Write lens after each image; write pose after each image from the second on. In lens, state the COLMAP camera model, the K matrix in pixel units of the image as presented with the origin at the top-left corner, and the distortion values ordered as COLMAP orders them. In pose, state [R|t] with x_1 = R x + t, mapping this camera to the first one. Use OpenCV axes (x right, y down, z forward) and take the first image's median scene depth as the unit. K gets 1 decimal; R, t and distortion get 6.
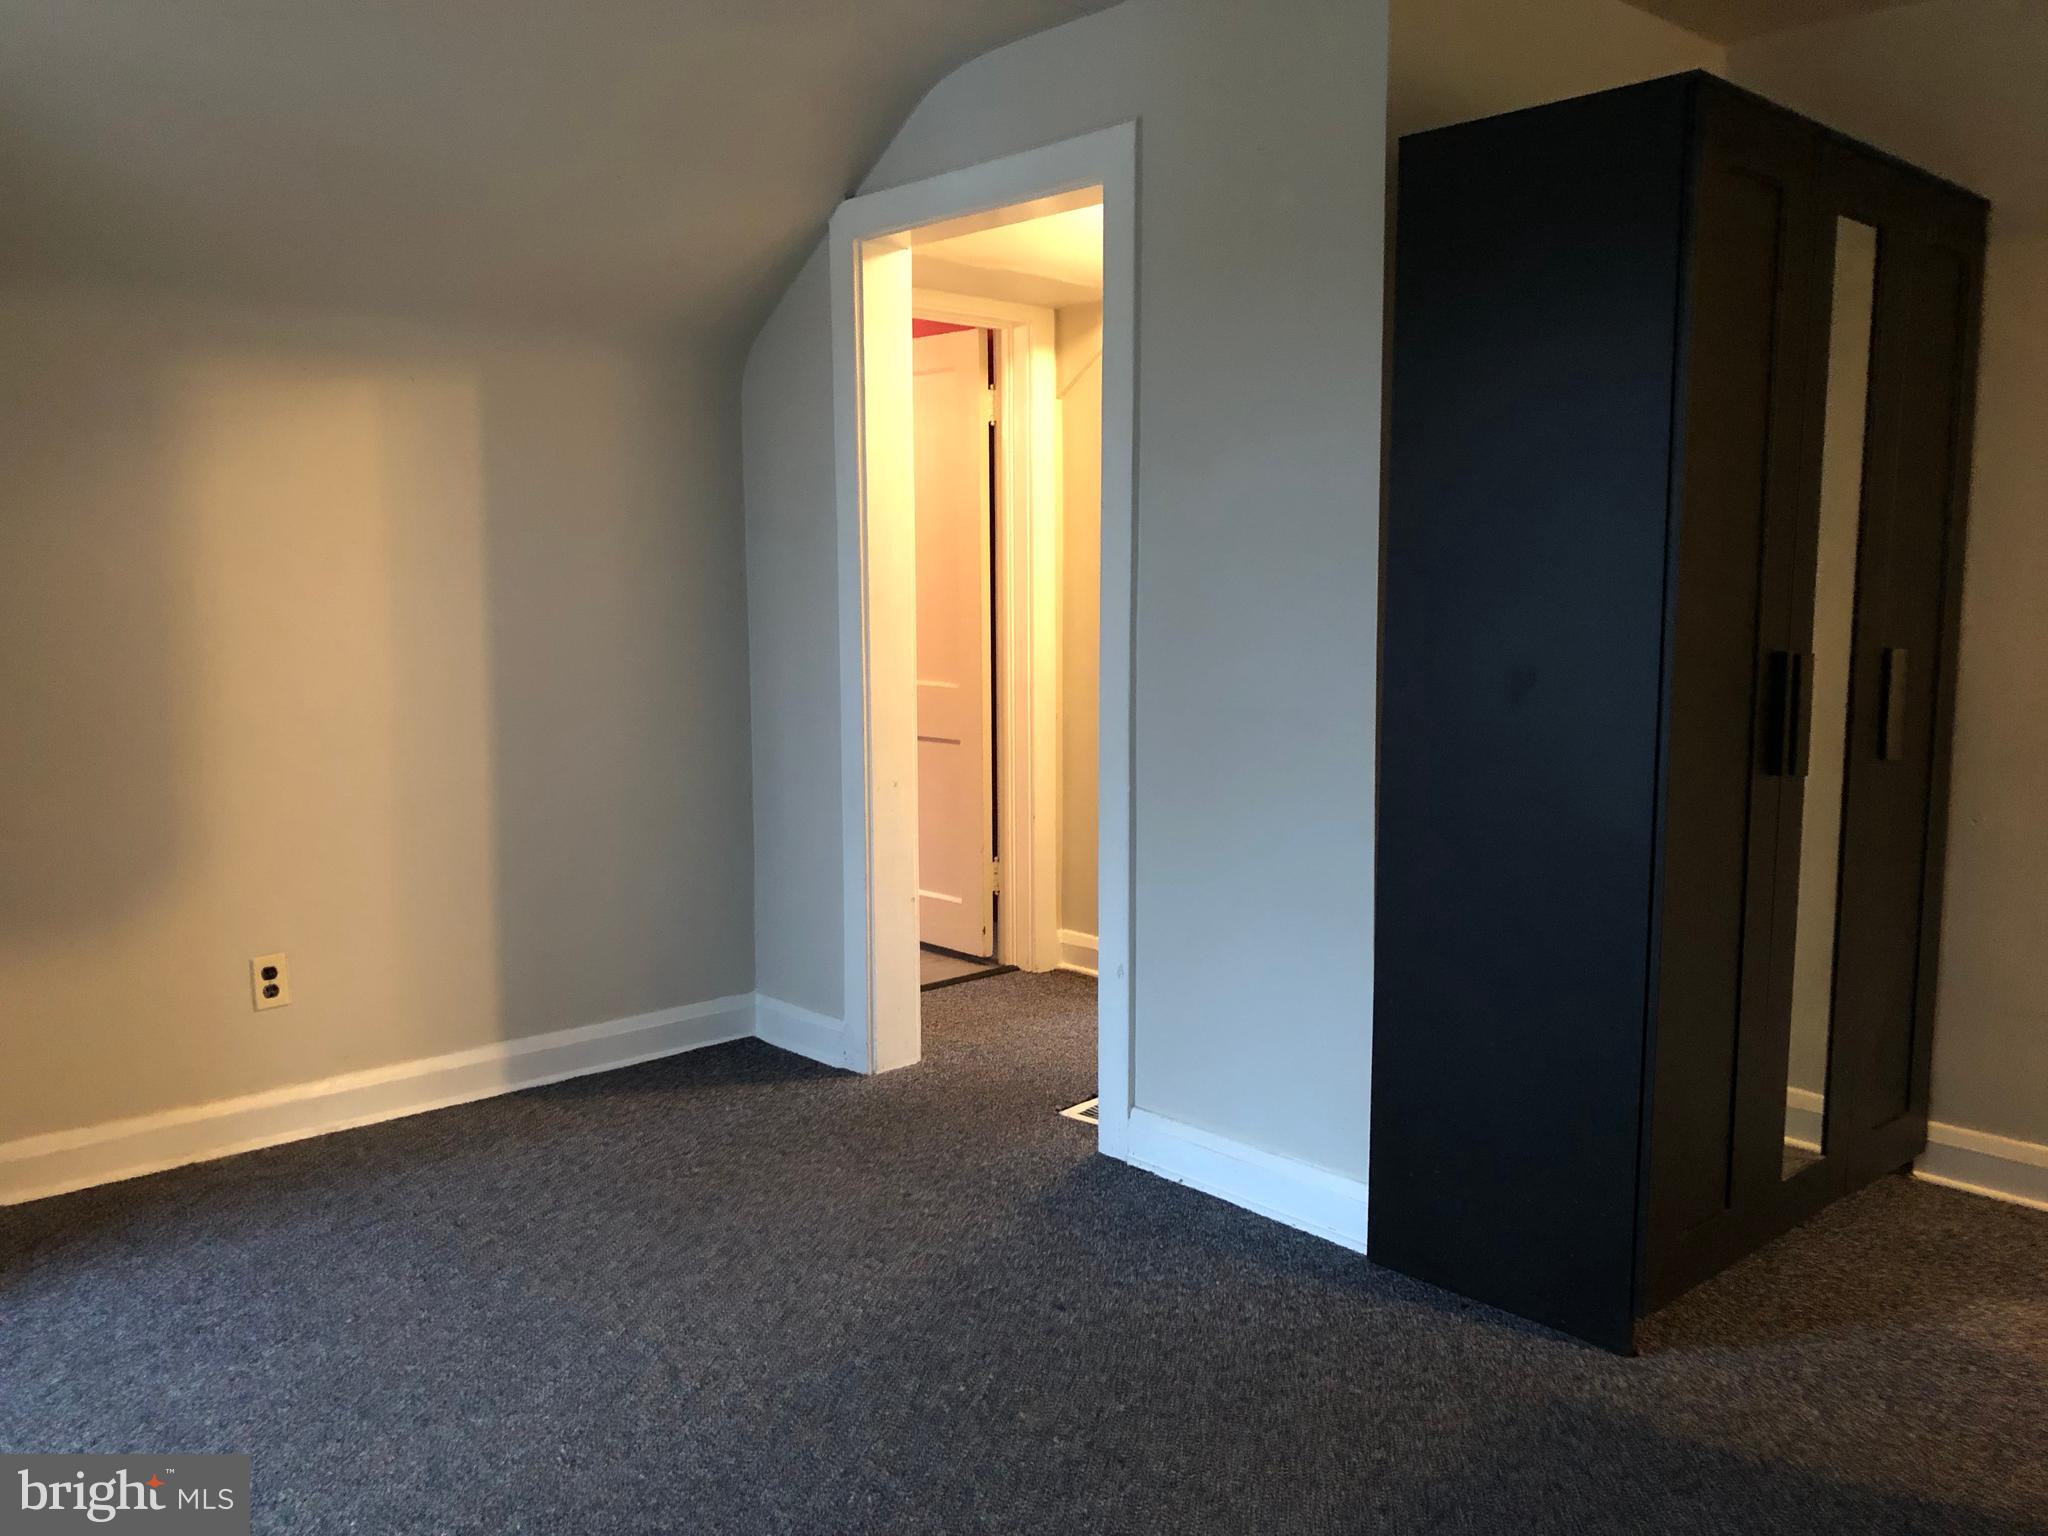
lens RADIAL K [[1674.7, 0, 1013.7], [0, 1674.7, 770.1], [0, 0, 1]] dist [0.029054, -0.030319]
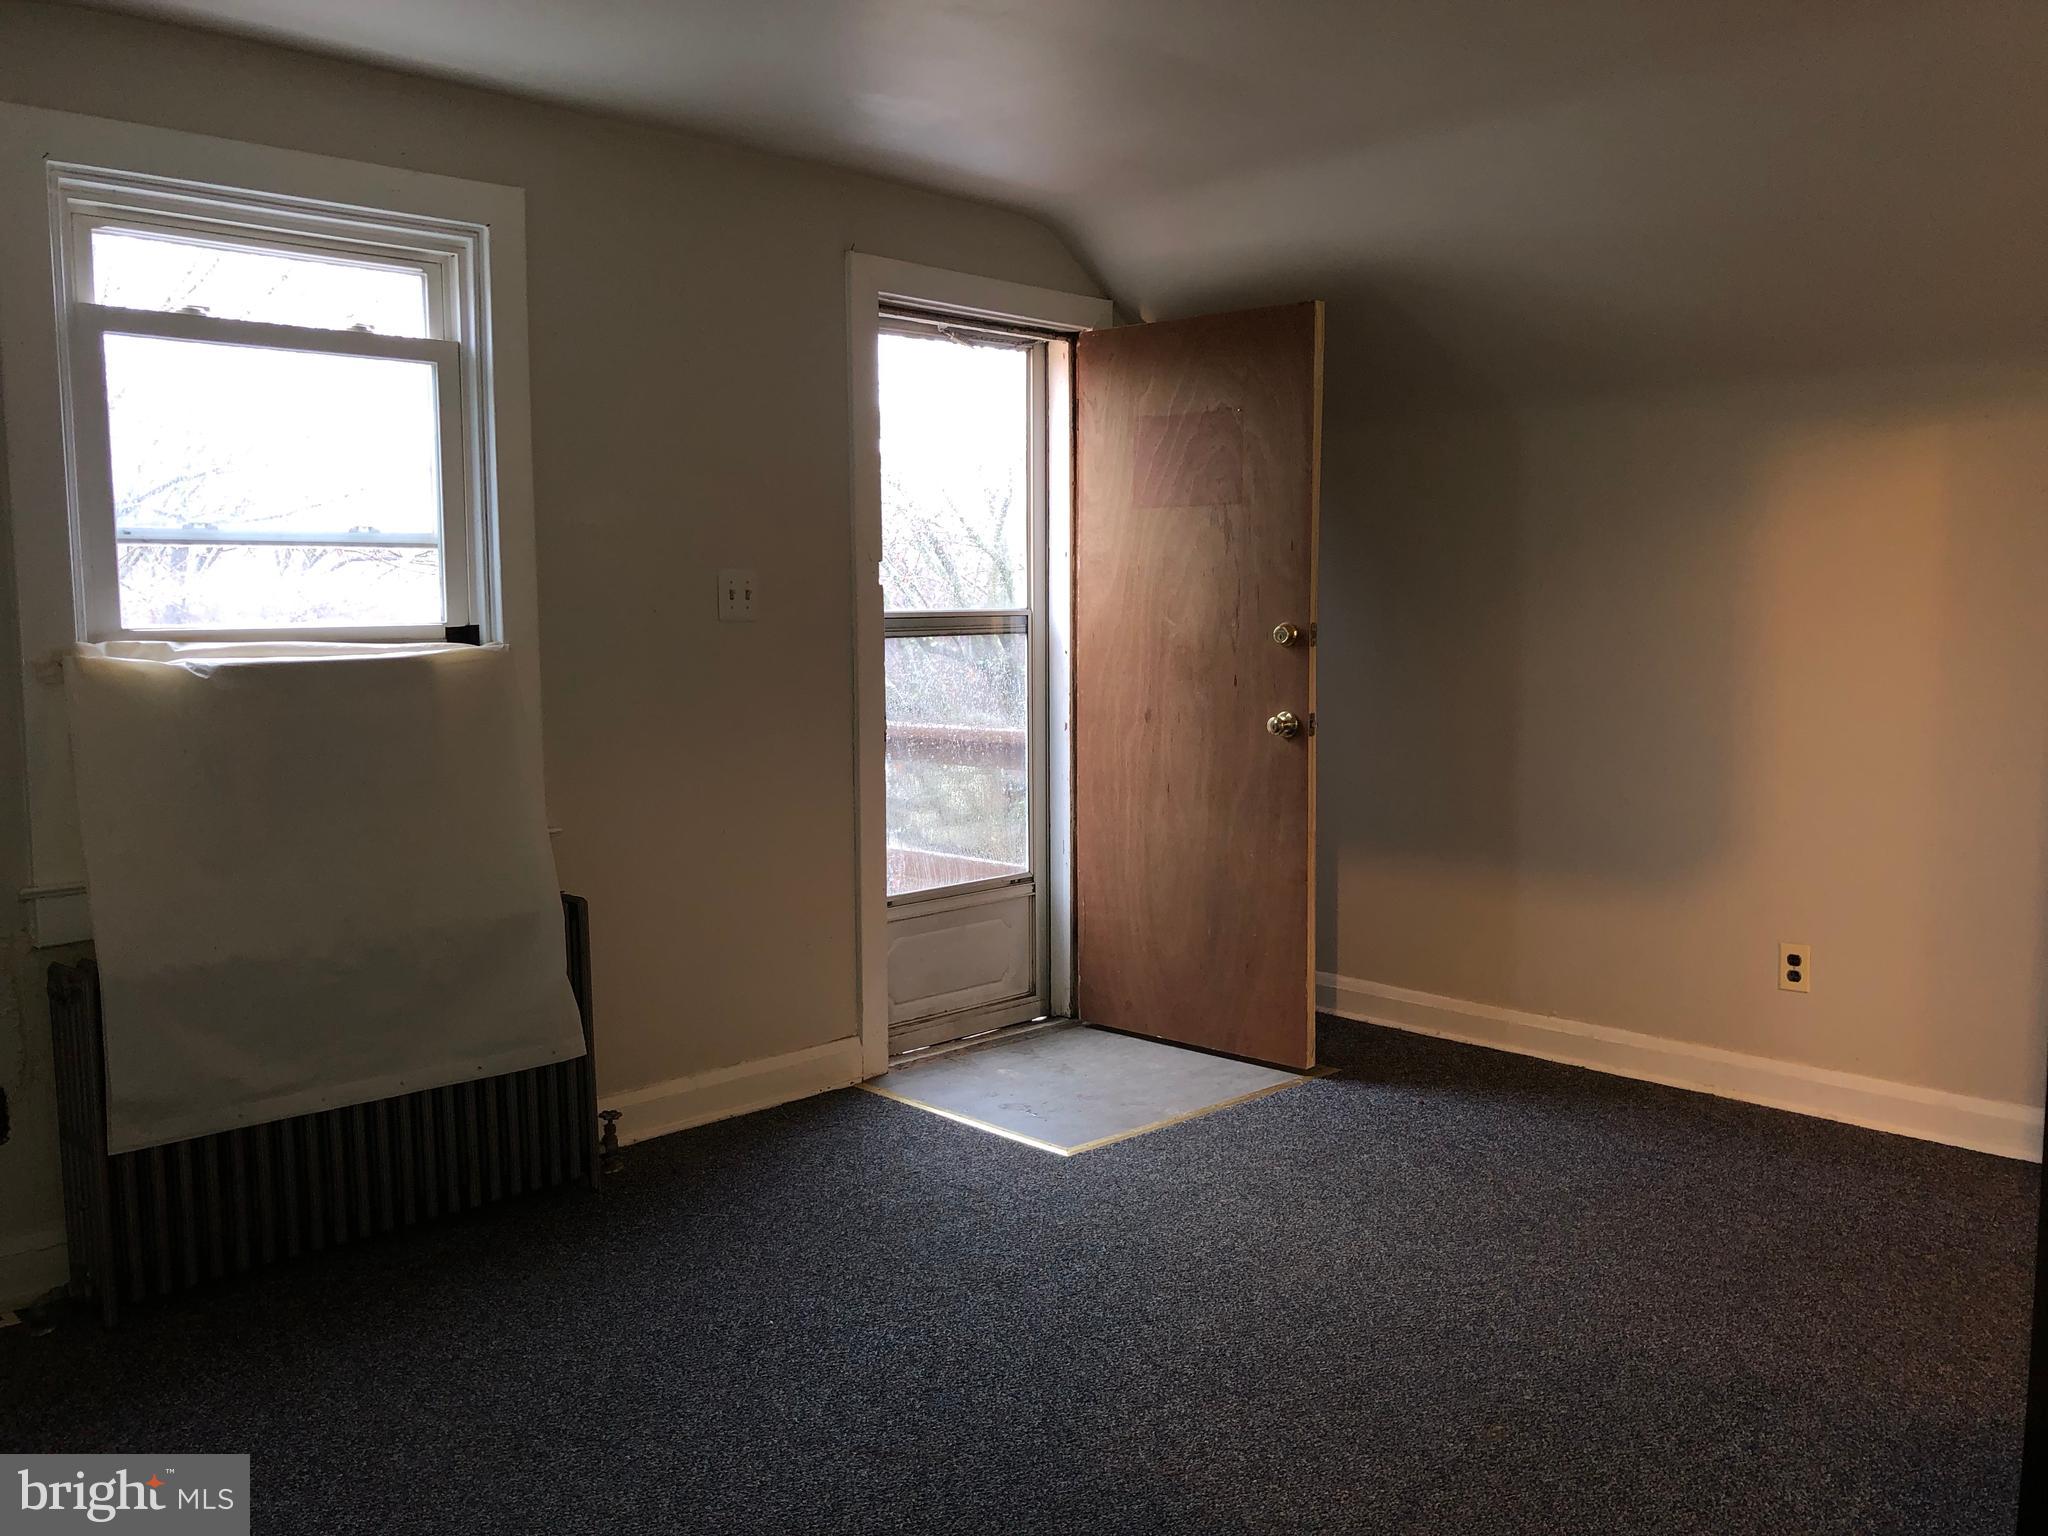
lens RADIAL K [[1674.7, 0, 1013.3], [0, 1674.7, 767.7], [0, 0, 1]] dist [0.029054, -0.030319]
pose [[0.025179, 0.100918, -0.994576, 0.672725], [-0.112535, 0.988854, 0.097488, -0.061077], [0.993329, 0.109470, 0.036255, 0.416711]]
